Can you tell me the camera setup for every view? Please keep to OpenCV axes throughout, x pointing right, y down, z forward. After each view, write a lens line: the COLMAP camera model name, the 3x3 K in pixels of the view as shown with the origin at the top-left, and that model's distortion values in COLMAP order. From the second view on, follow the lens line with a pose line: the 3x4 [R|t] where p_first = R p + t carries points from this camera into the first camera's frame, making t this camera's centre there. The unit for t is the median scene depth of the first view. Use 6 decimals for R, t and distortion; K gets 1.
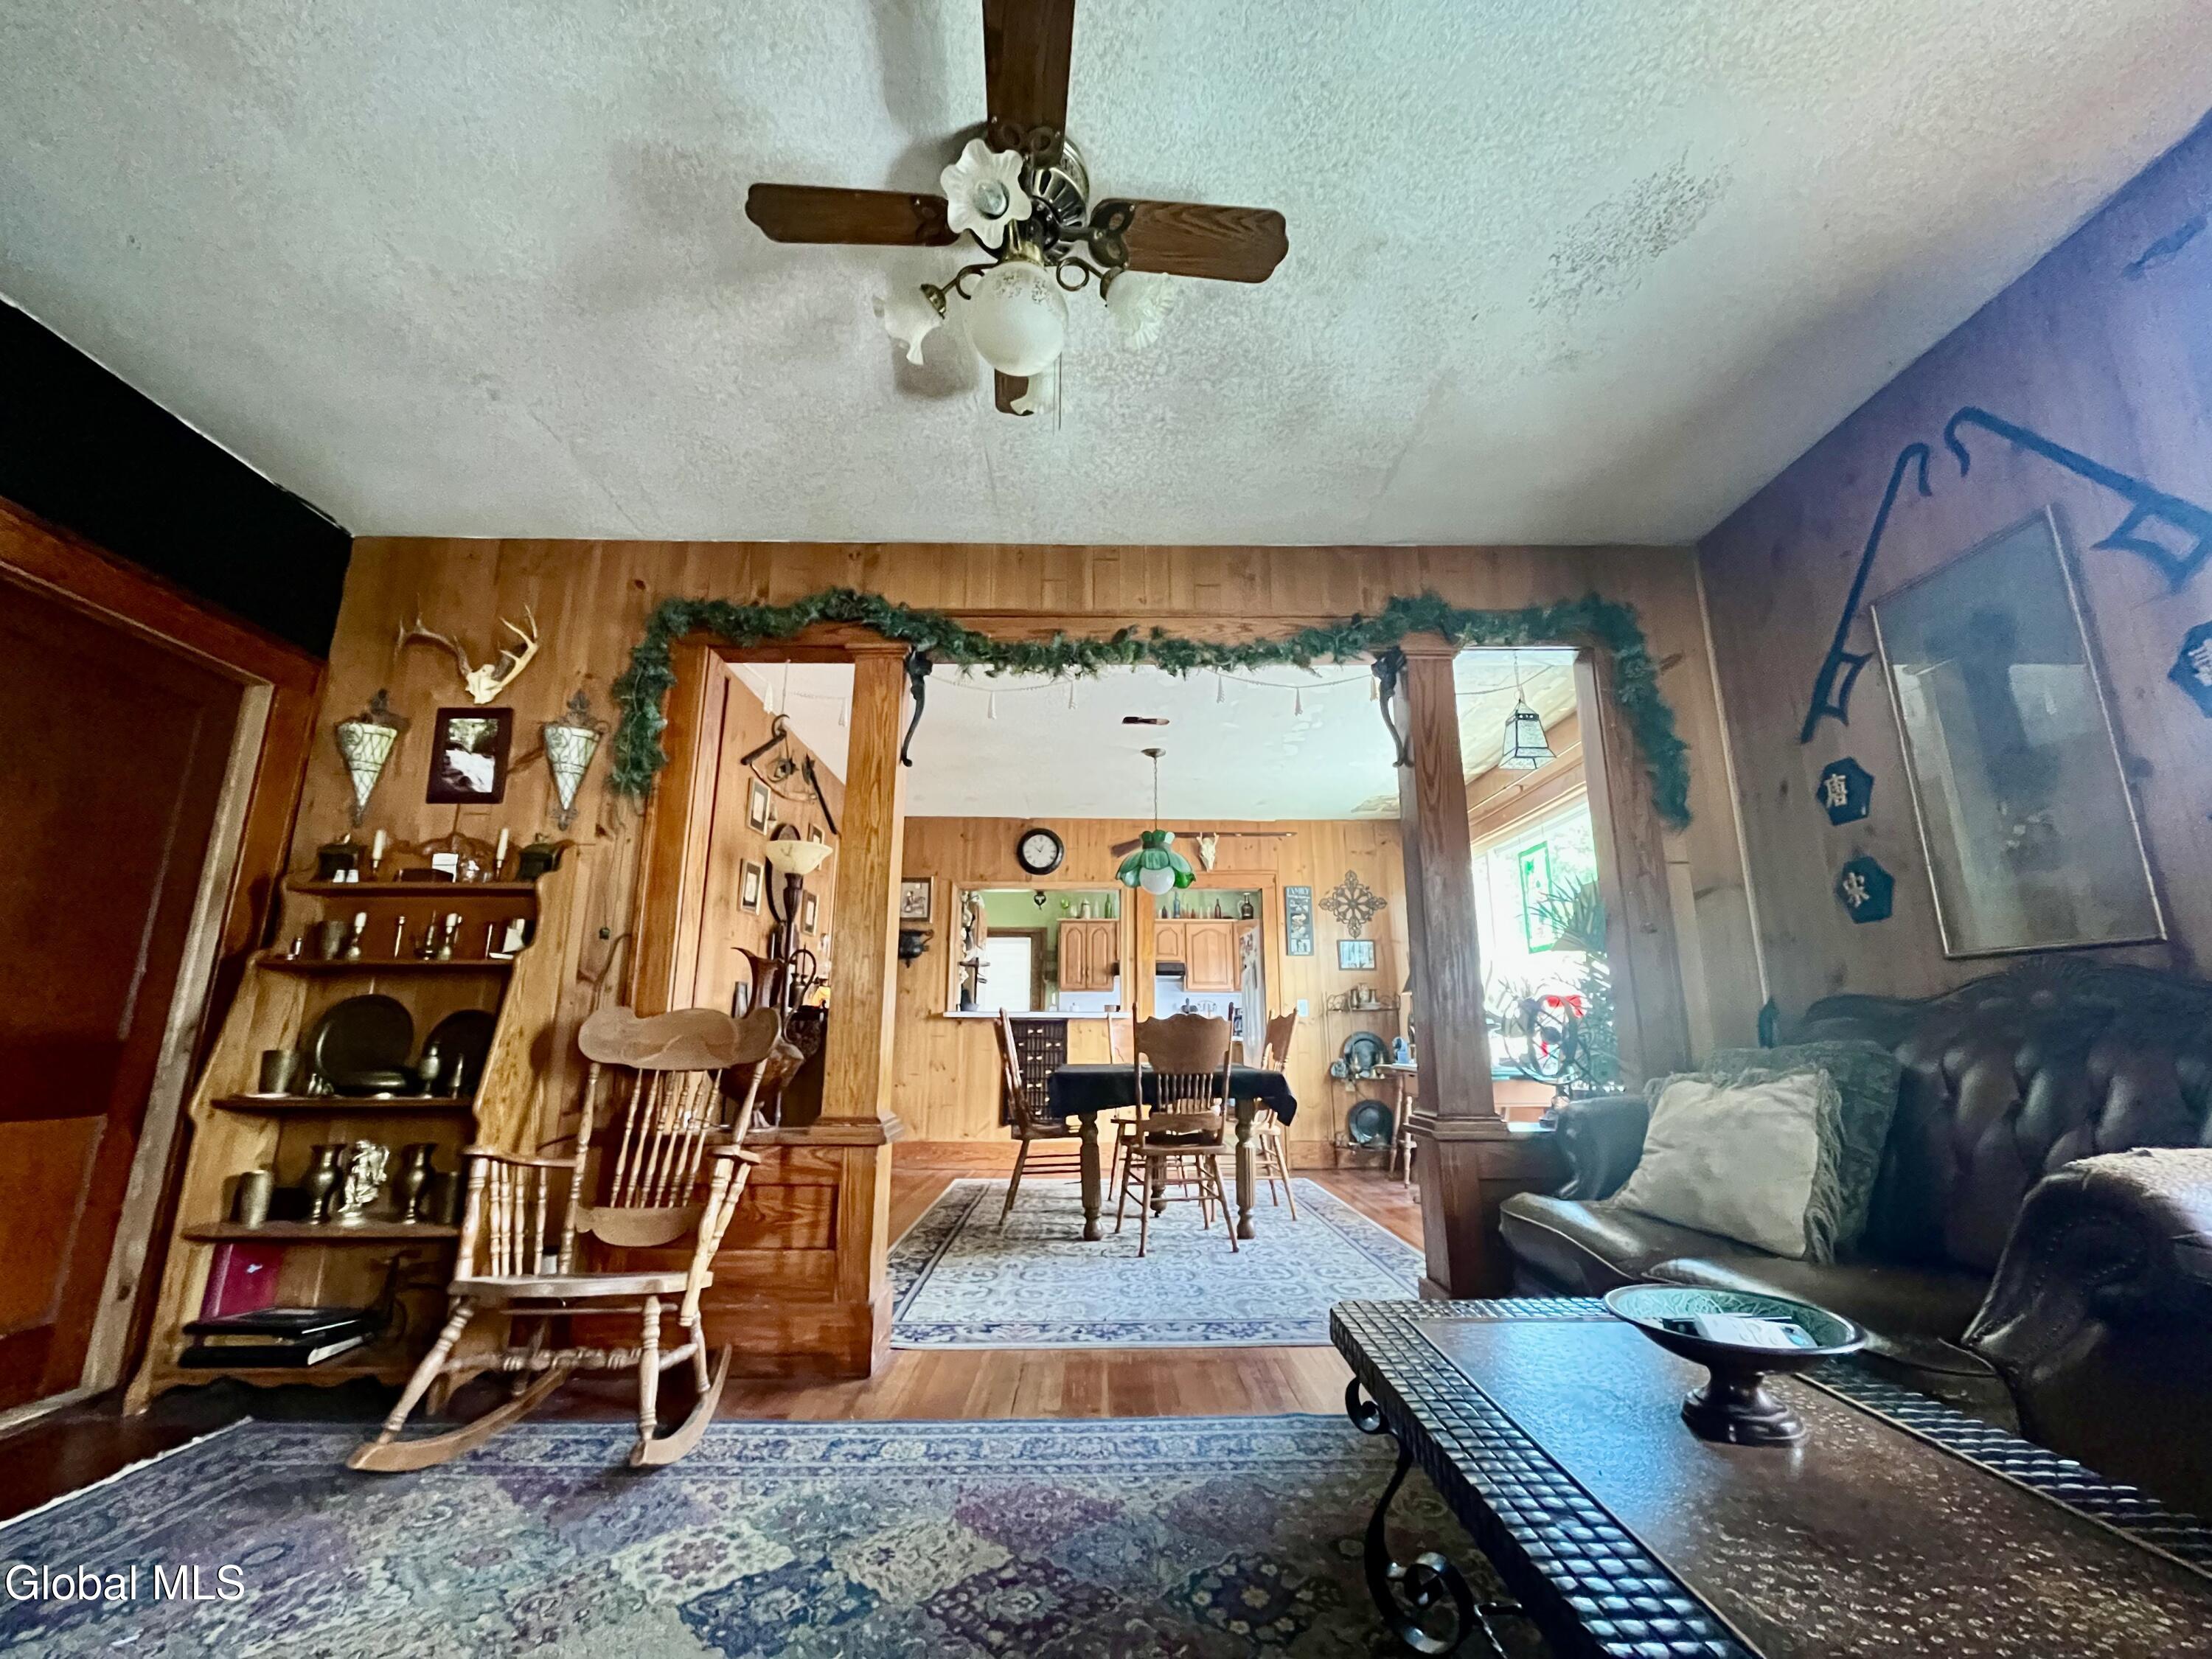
lens RADIAL K [[895.4, 0, 1102.9], [0, 895.4, 831.7], [0, 0, 1]] dist [-0.002841, -0.000234]
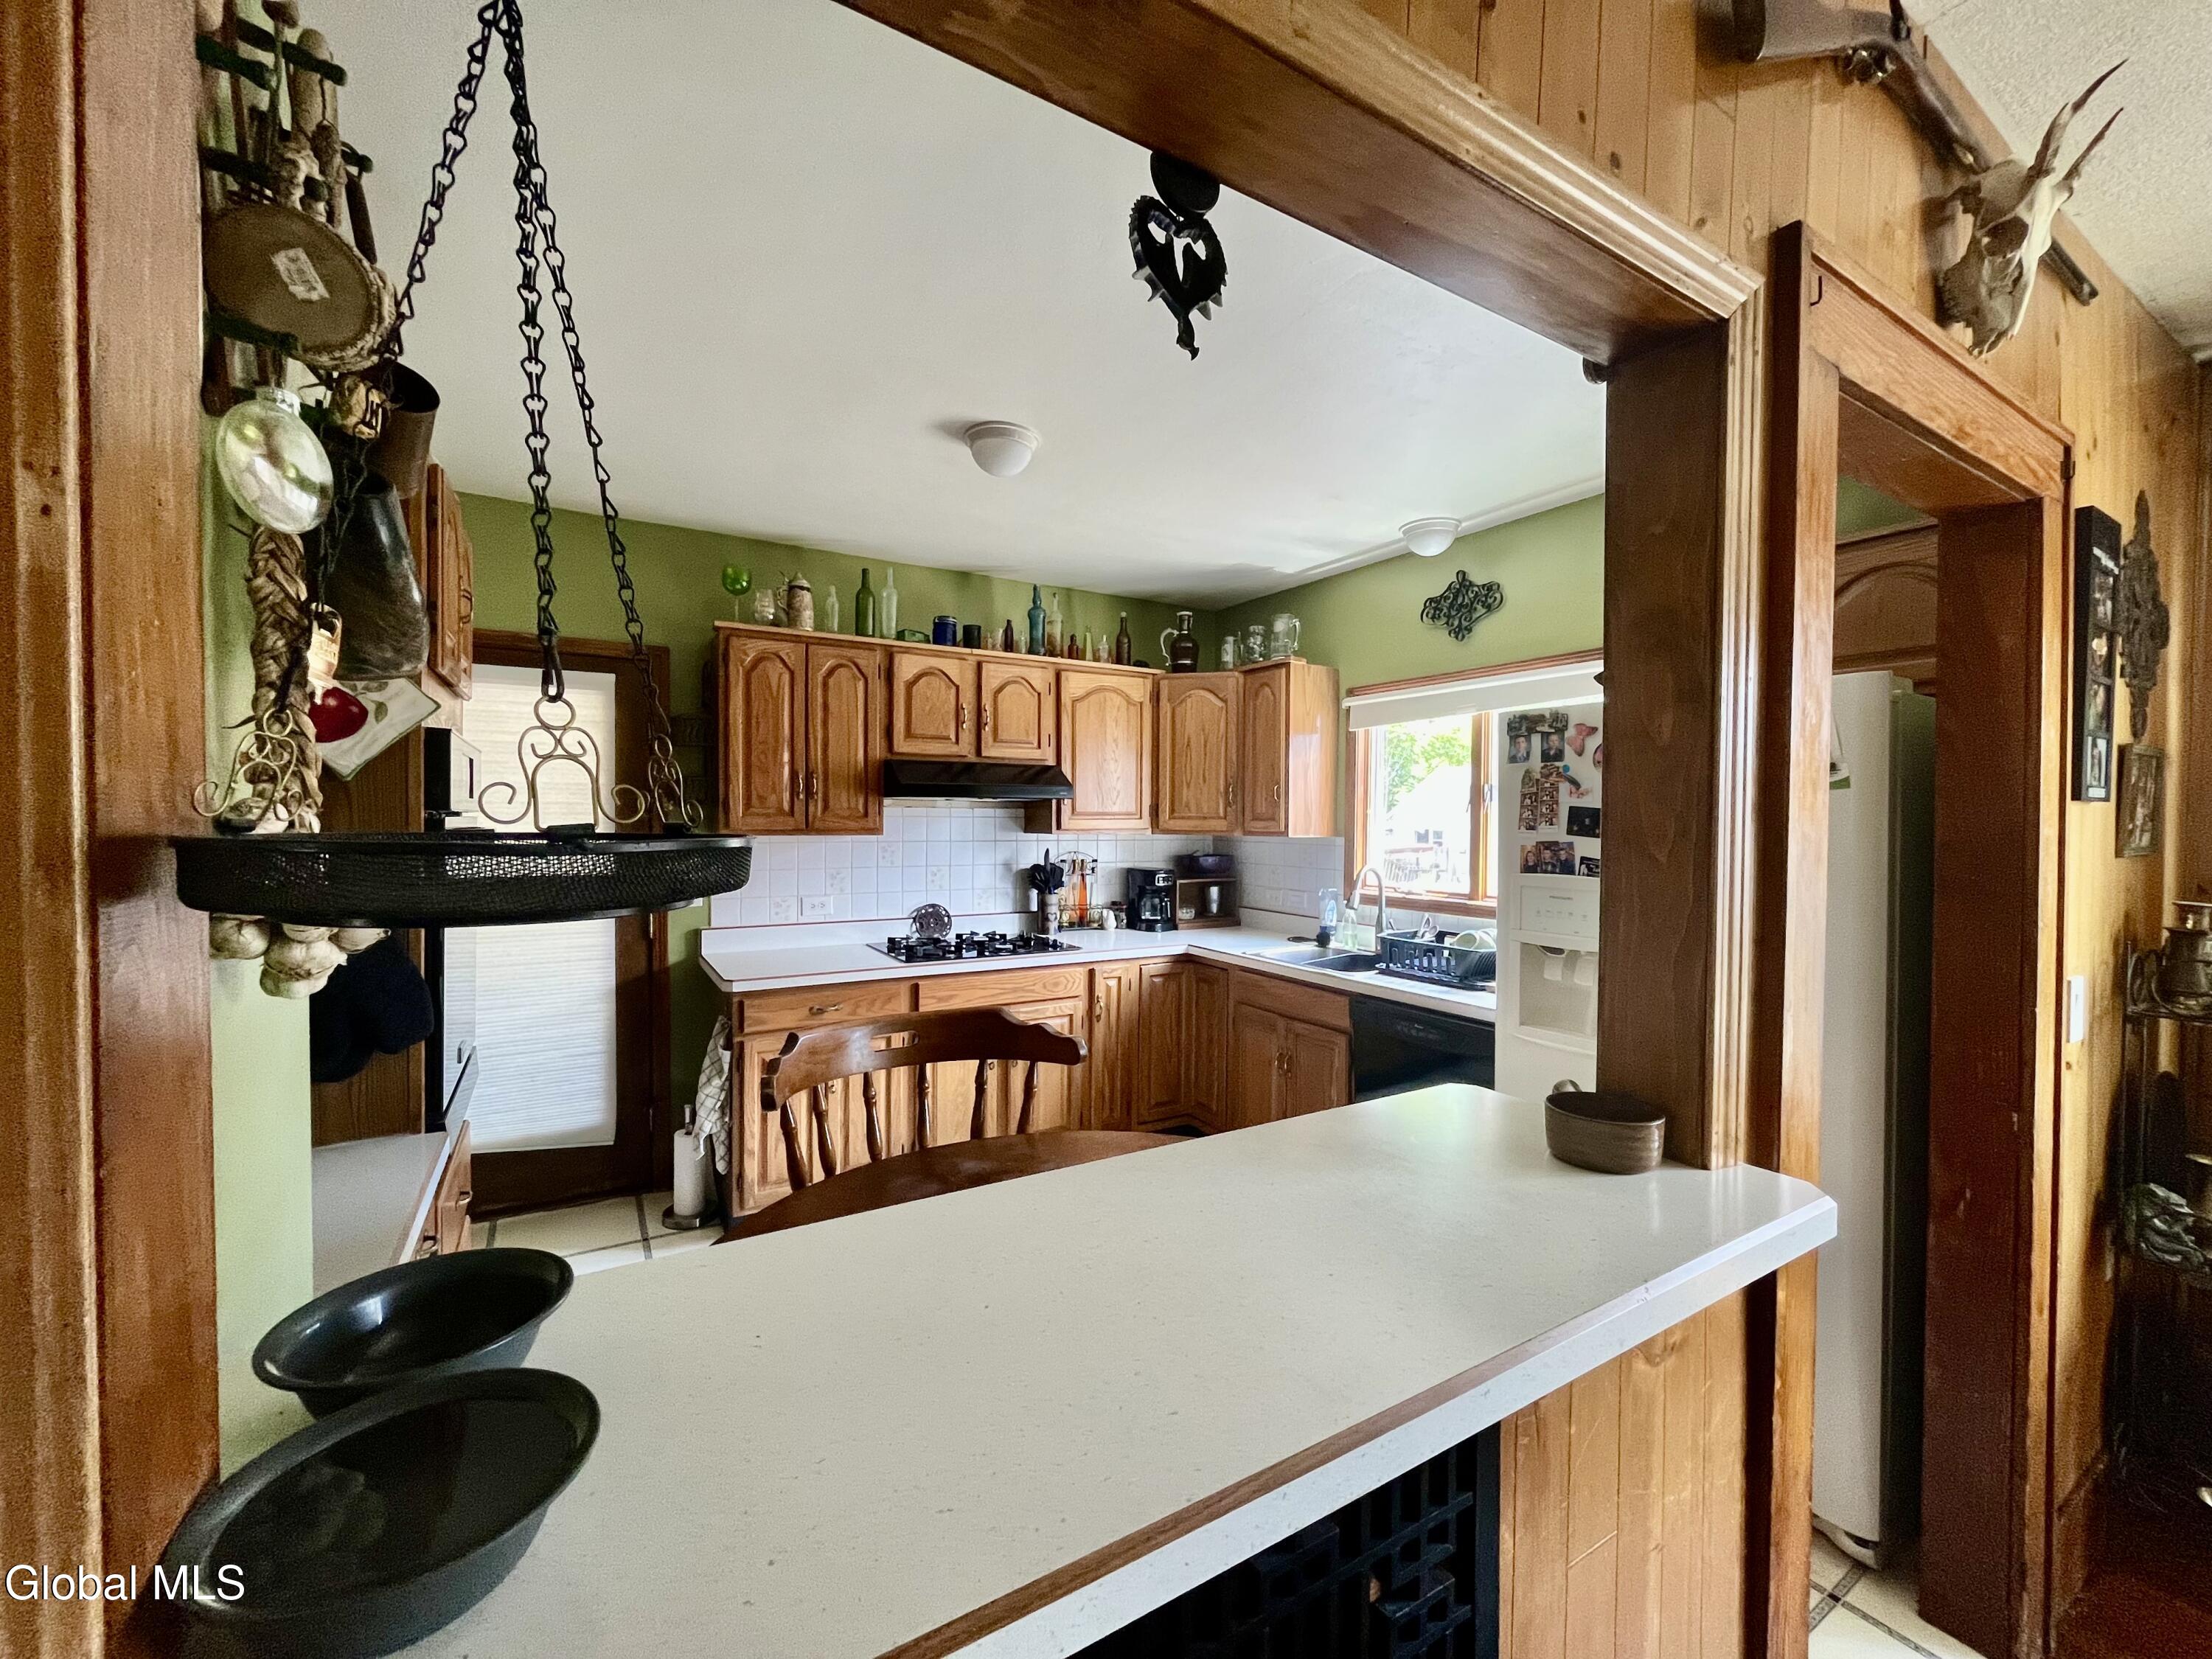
lens RADIAL K [[897.4, 0, 1100.4], [0, 897.4, 834.5], [0, 0, 1]] dist [-0.002458, -0.000373]
pose [[0.864350, -0.006411, 0.502851, -0.138250], [-0.116276, 0.970276, 0.212237, 0.125947], [-0.489264, -0.241917, 0.837912, 0.920107]]
